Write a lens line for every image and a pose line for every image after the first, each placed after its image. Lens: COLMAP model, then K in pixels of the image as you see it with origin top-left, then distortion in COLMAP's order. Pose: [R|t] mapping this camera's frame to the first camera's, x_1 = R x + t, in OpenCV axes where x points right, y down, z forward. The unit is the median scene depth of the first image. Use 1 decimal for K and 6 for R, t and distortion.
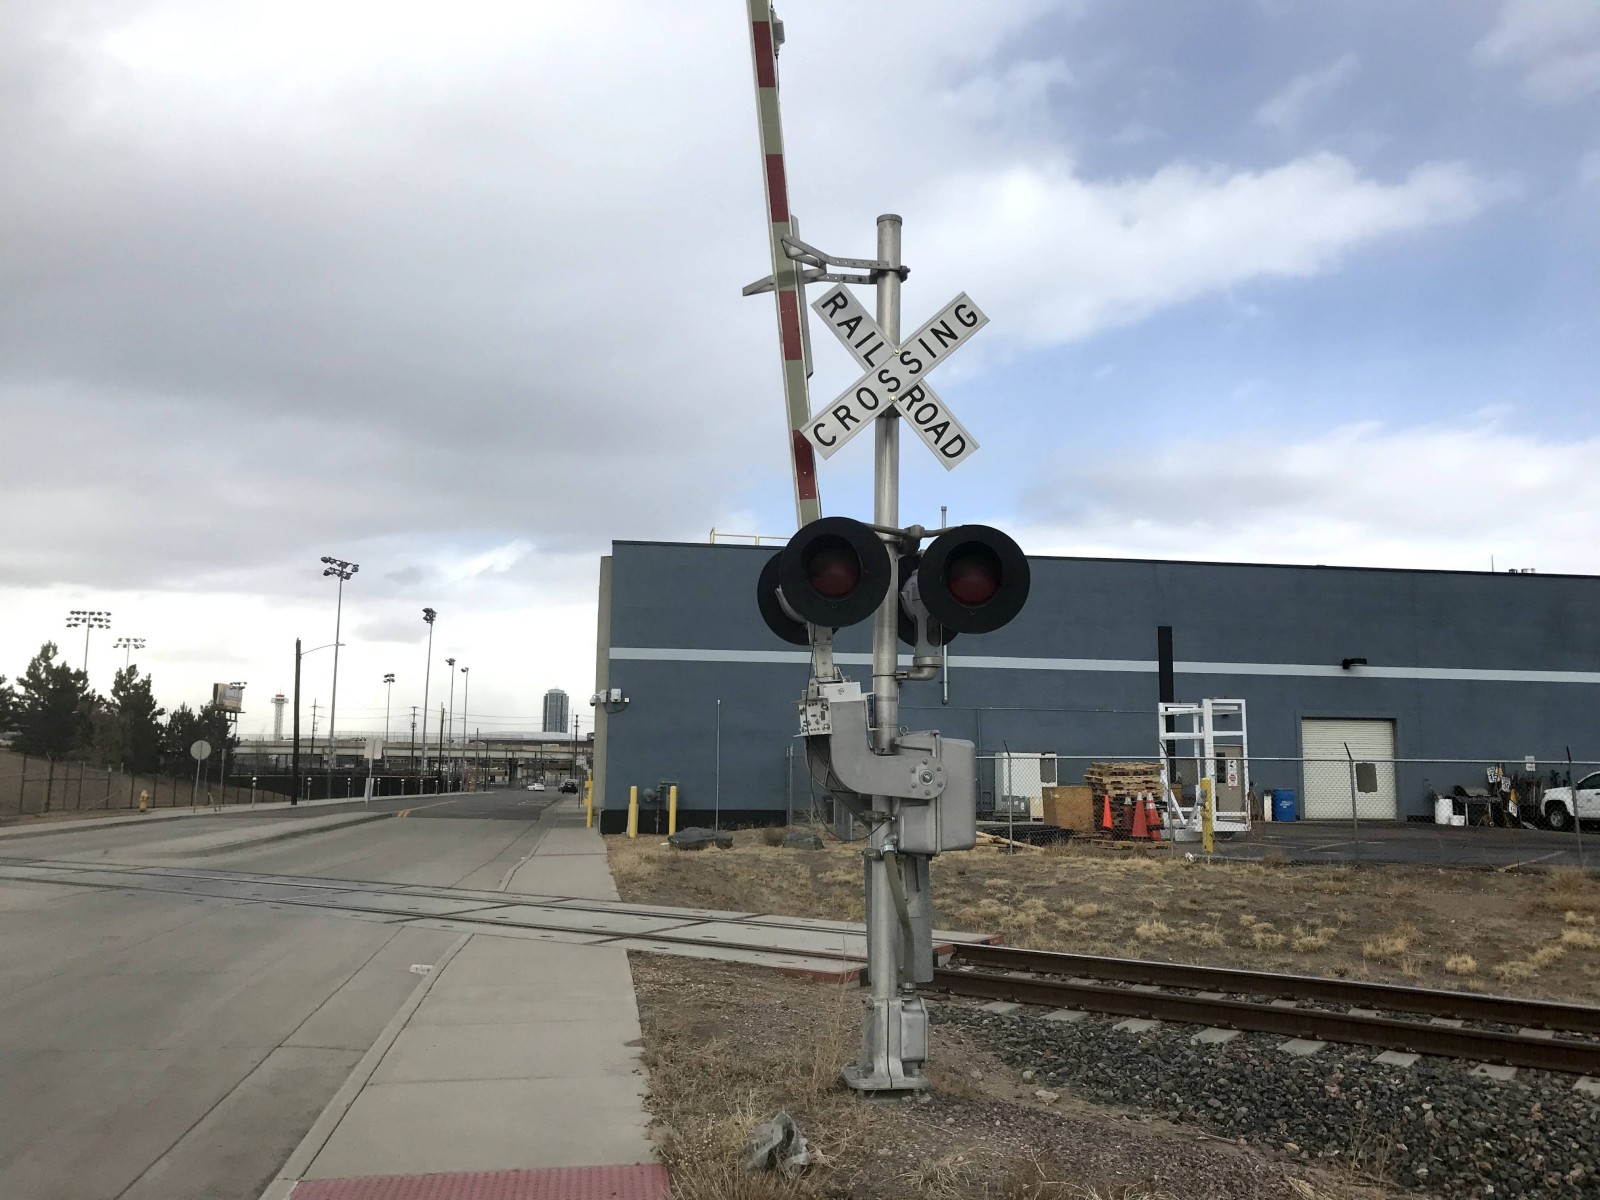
lens RADIAL K [[1301.2, 0, 800.2], [0, 1301.2, 584.5], [0, 0, 1]] dist [0.068466, -0.143762]
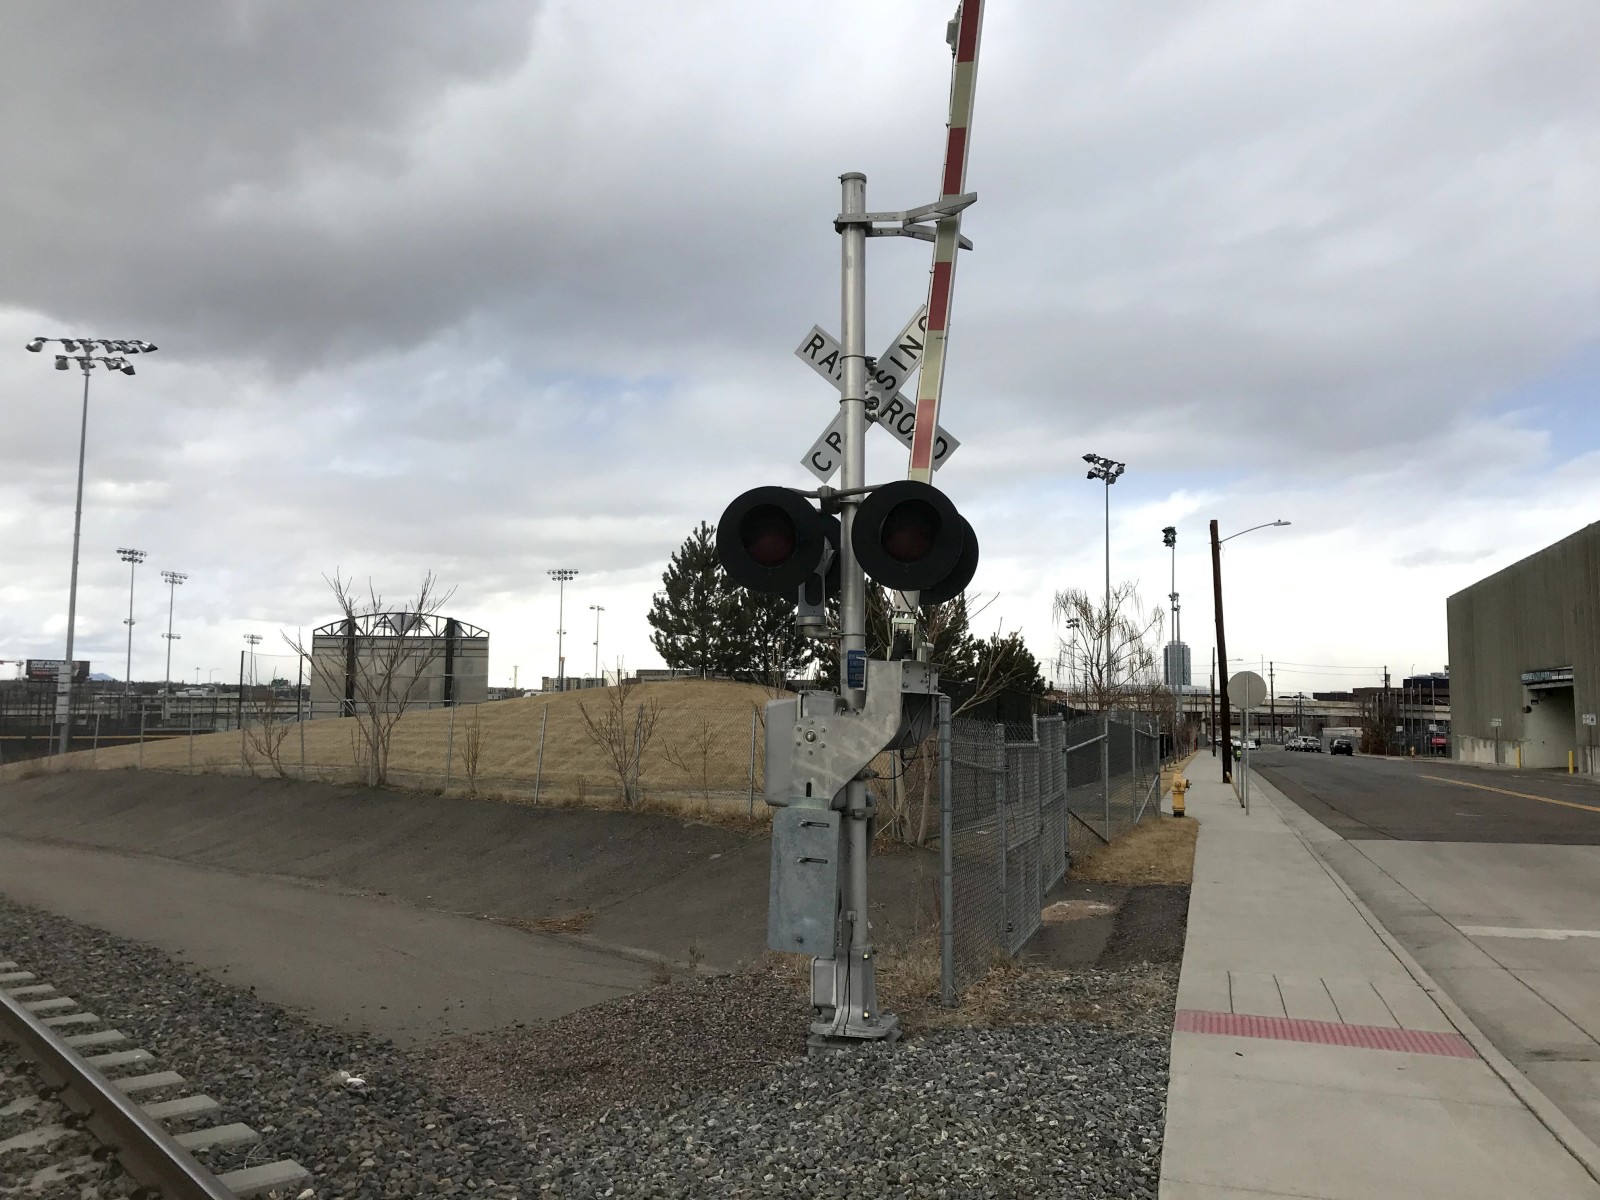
lens RADIAL K [[1317.3, 0, 807.3], [0, 1317.3, 575.5], [0, 0, 1]] dist [0.019946, -0.005817]
pose [[0.900784, -0.051569, -0.431194, -0.343874], [0.064928, 0.997757, 0.016309, 0.054619], [0.429386, -0.042688, 0.902112, 0.398193]]
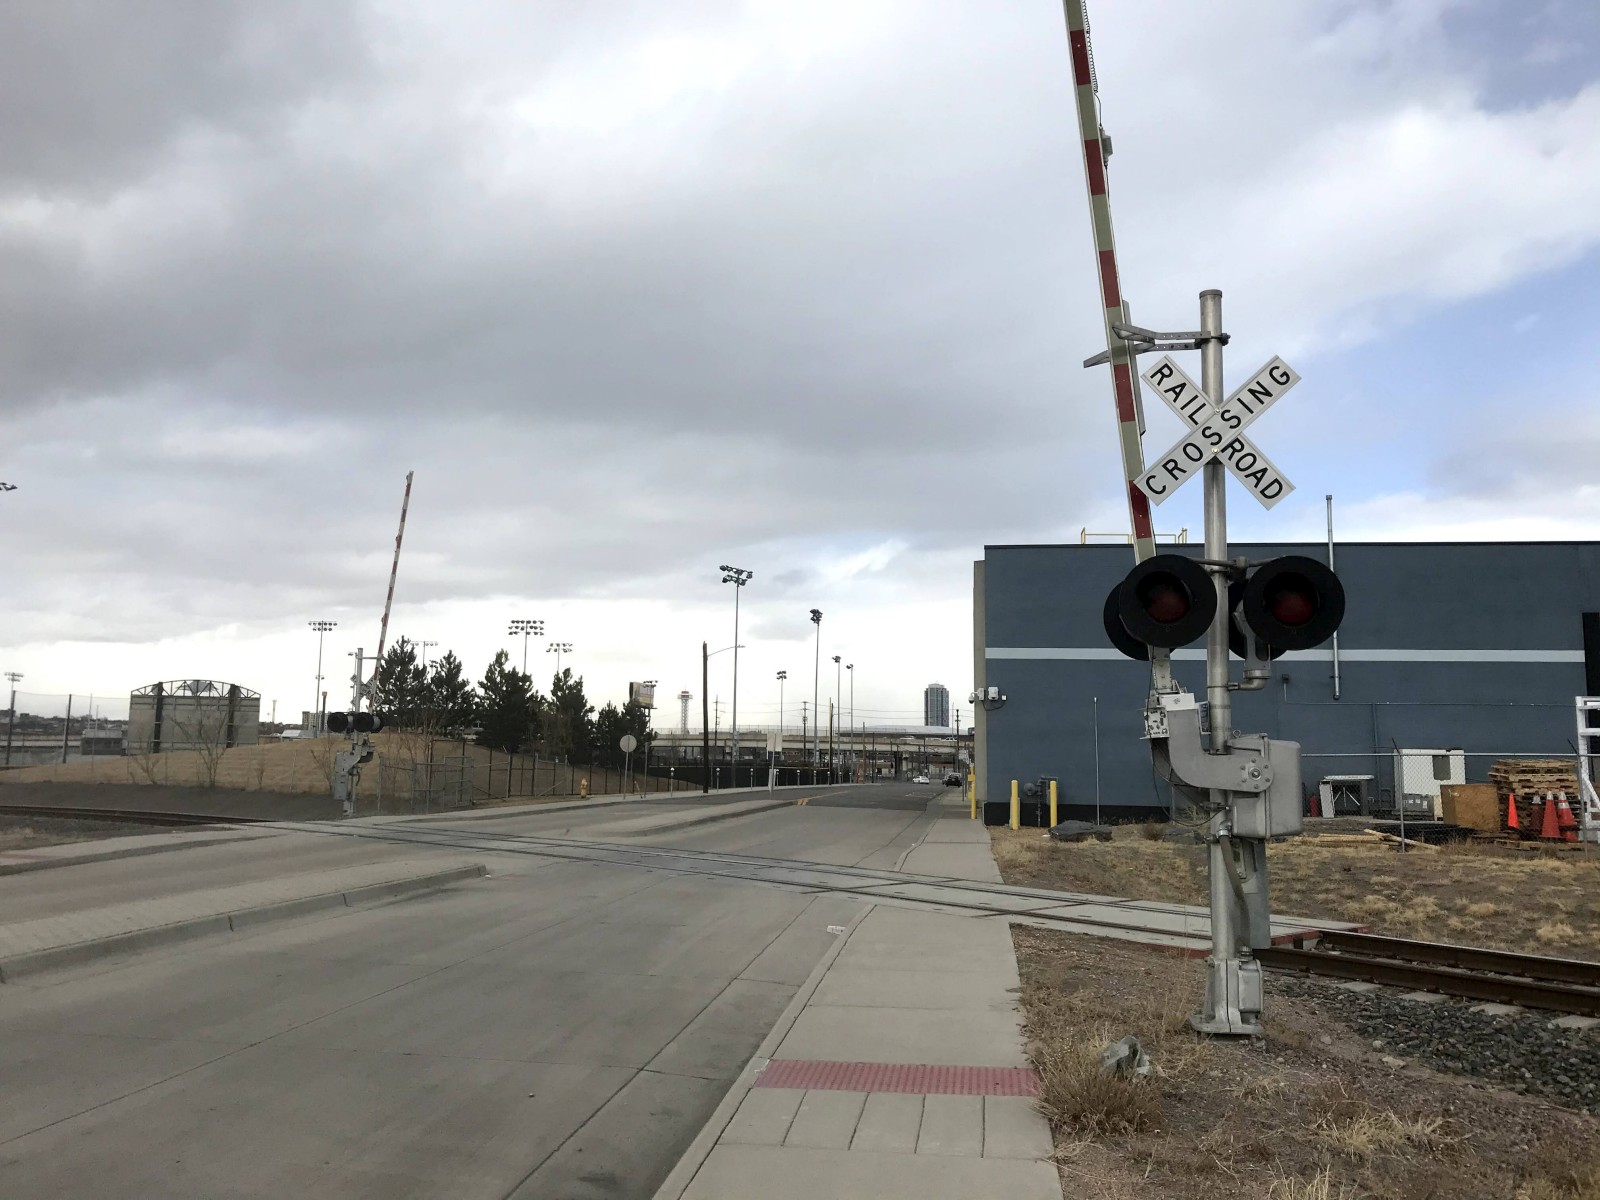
lens RADIAL K [[1319.2, 0, 792.8], [0, 1319.2, 592.6], [0, 0, 1]] dist [0.009241, -0.001253]
pose [[0.957438, -0.031436, -0.286923, 0.010522], [0.034985, 0.999362, 0.007247, -0.008927], [0.286512, -0.016977, 0.957926, -0.059702]]
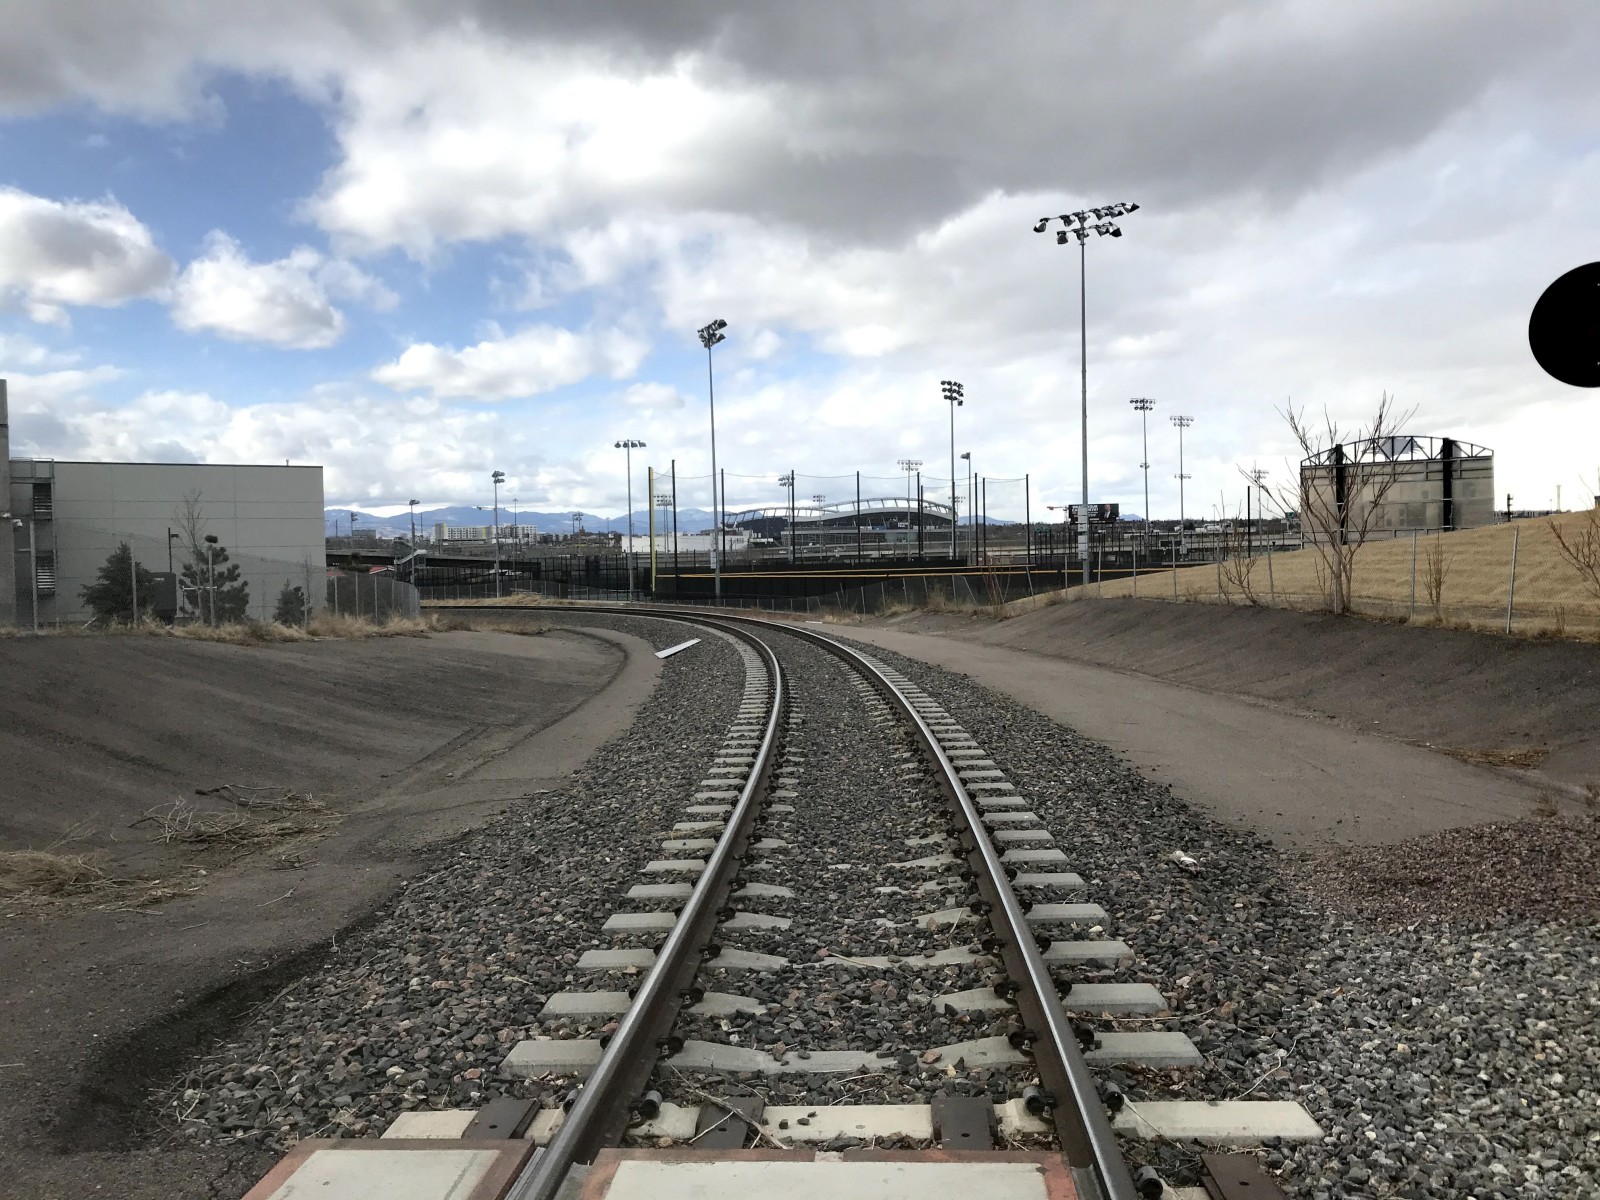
lens RADIAL K [[1319.2, 0, 792.8], [0, 1319.2, 592.6], [0, 0, 1]] dist [0.009241, -0.001253]
pose [[0.369794, 0.005368, -0.929098, -0.323357], [0.157488, 0.985151, 0.068374, 0.056809], [0.915669, -0.171606, 0.363458, 0.404959]]
